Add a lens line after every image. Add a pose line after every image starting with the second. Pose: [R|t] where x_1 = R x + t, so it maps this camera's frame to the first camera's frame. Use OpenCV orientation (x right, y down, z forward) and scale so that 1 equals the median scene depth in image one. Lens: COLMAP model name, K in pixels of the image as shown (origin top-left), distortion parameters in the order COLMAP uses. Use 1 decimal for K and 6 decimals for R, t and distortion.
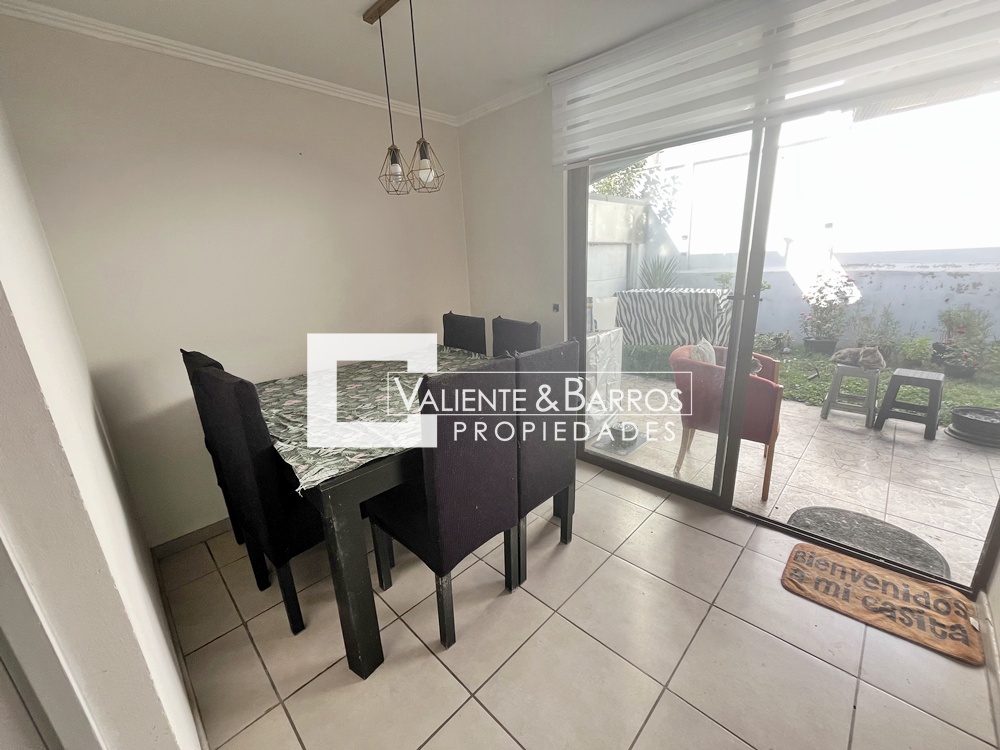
lens RADIAL K [[402.3, 0, 498.0], [0, 402.3, 371.8], [0, 0, 1]] dist [-0.000289, 0.000303]
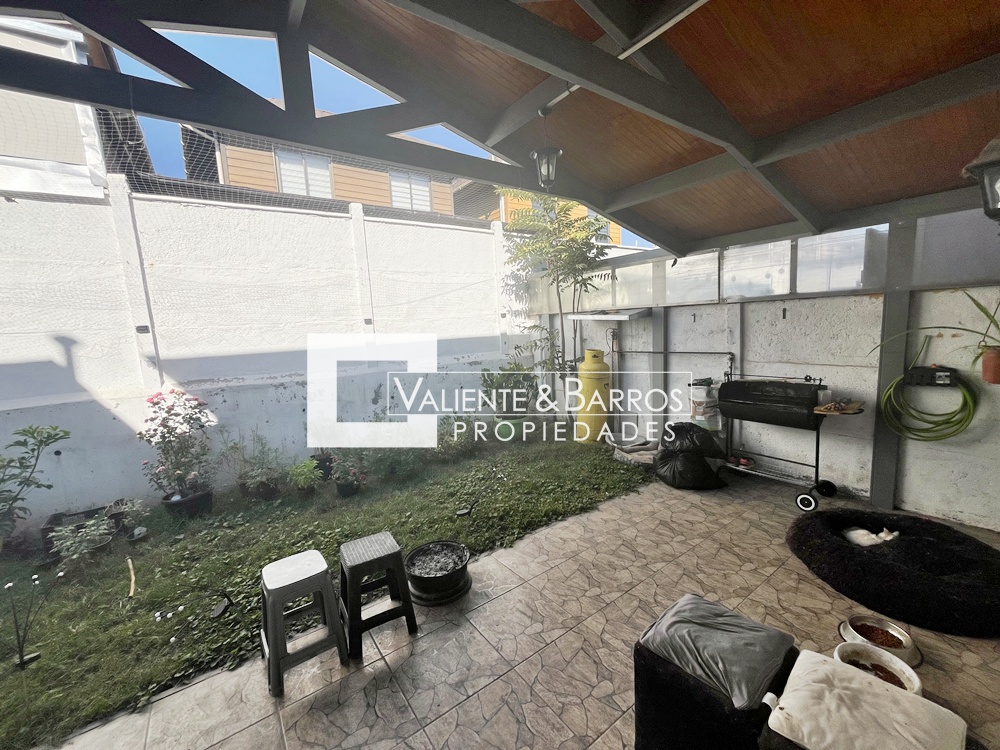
lens RADIAL K [[402.3, 0, 493.5], [0, 402.3, 374.5], [0, 0, 1]] dist [-0.000289, 0.000303]
pose [[0.177475, -0.072422, 0.981457, 0.260513], [0.314031, 0.949320, 0.013265, -0.118262], [-0.932677, 0.305854, 0.191223, 0.350971]]
